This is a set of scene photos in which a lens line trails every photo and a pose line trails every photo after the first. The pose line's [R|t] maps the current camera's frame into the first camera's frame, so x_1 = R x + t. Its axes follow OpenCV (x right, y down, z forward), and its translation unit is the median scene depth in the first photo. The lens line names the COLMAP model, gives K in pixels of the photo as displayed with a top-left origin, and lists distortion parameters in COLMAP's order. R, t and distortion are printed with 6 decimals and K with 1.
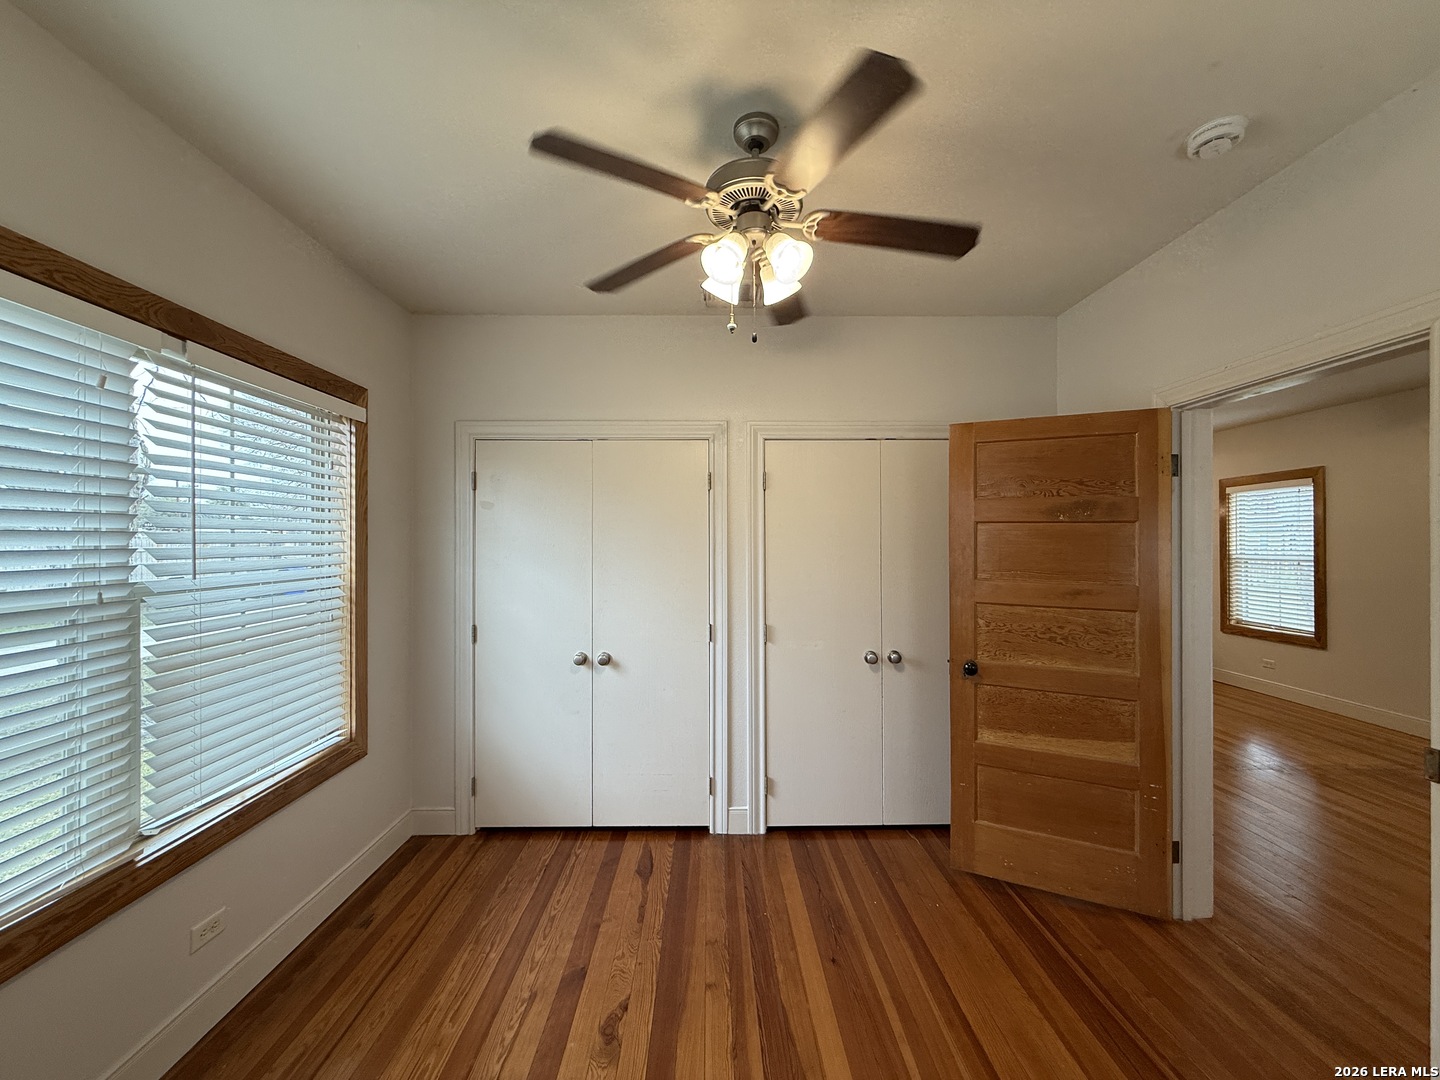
lens RADIAL K [[572.2, 0, 719.7], [0, 572.2, 538.1], [0, 0, 1]] dist [-0.000658, -0.000362]
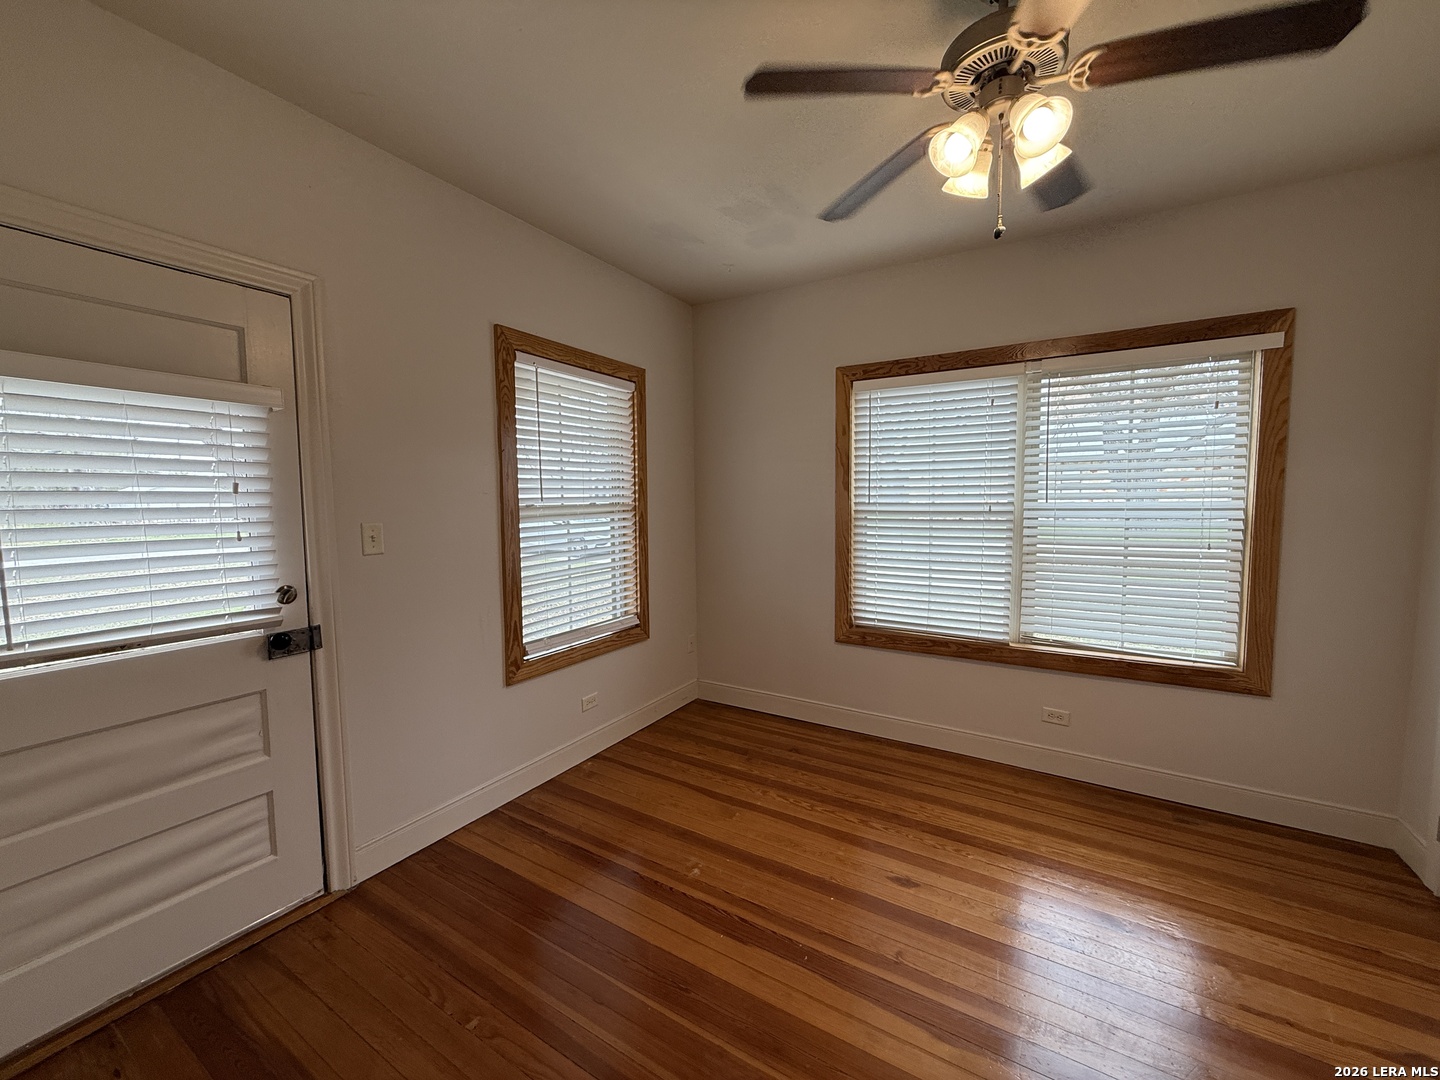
lens RADIAL K [[548.0, 0, 721.8], [0, 548.0, 517.9], [0, 0, 1]] dist [-0.026088, 0.000063]
pose [[-0.535124, 0.056485, -0.842883, 0.634592], [0.028347, 0.998401, 0.048910, 0.007384], [0.844298, 0.002280, -0.535870, 0.717779]]
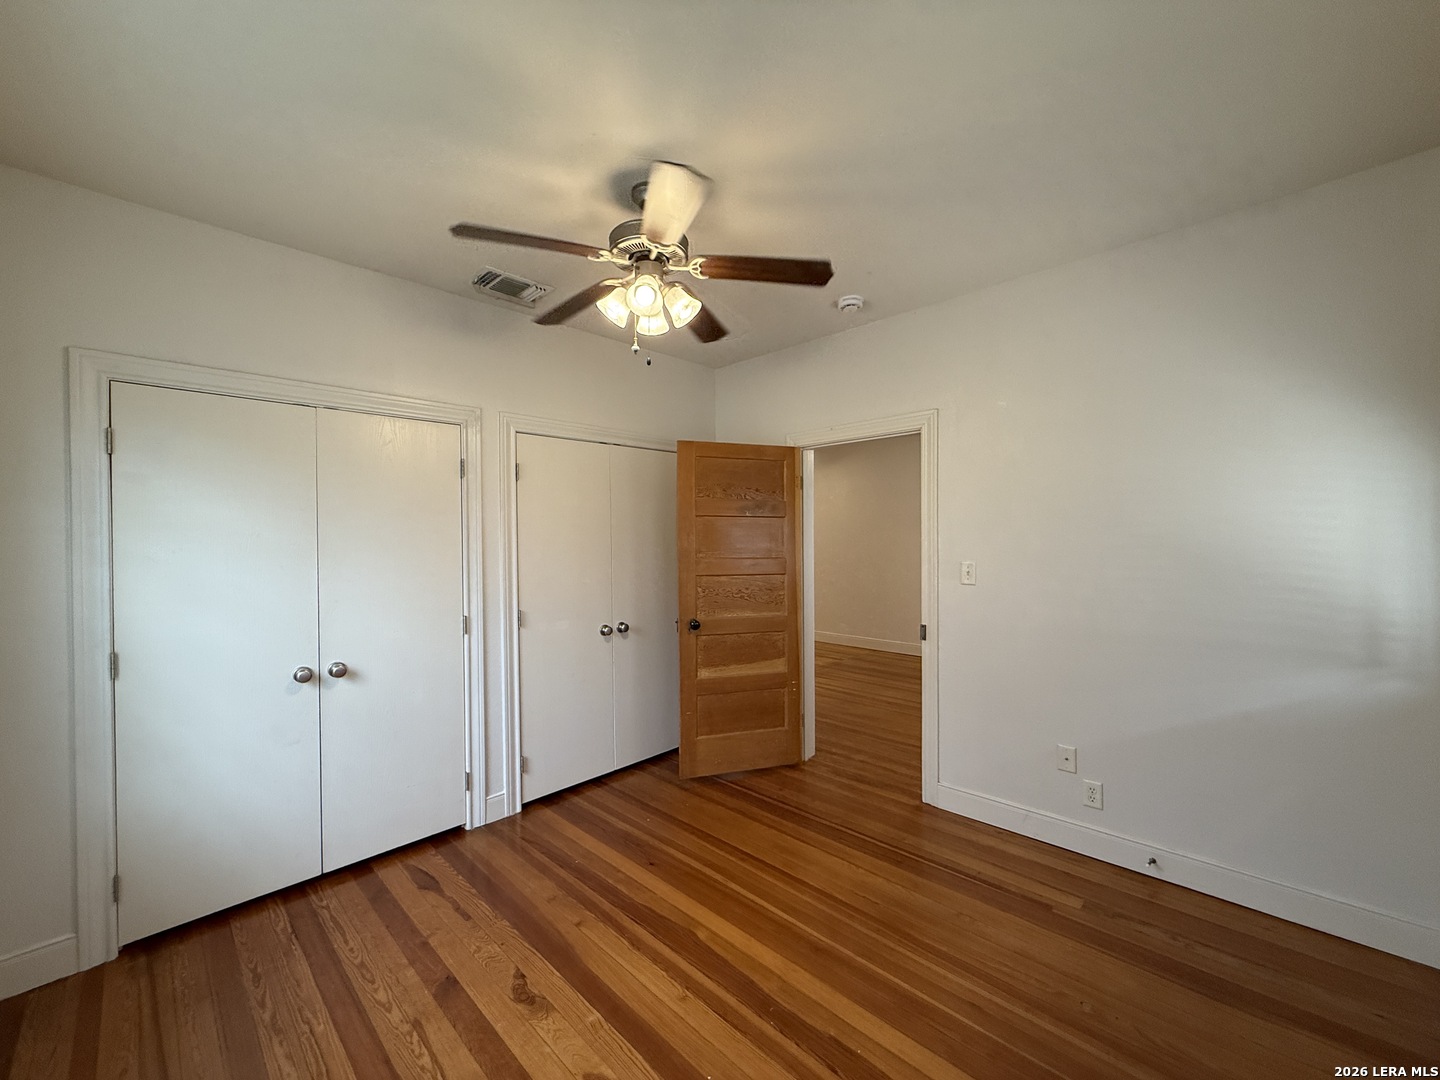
lens RADIAL K [[572.2, 0, 719.7], [0, 572.2, 538.1], [0, 0, 1]] dist [-0.000658, -0.000362]
pose [[0.708632, -0.007250, 0.705541, -0.472866], [0.002613, 0.999967, 0.007650, 0.014510], [-0.705573, -0.003578, 0.708628, 0.010095]]
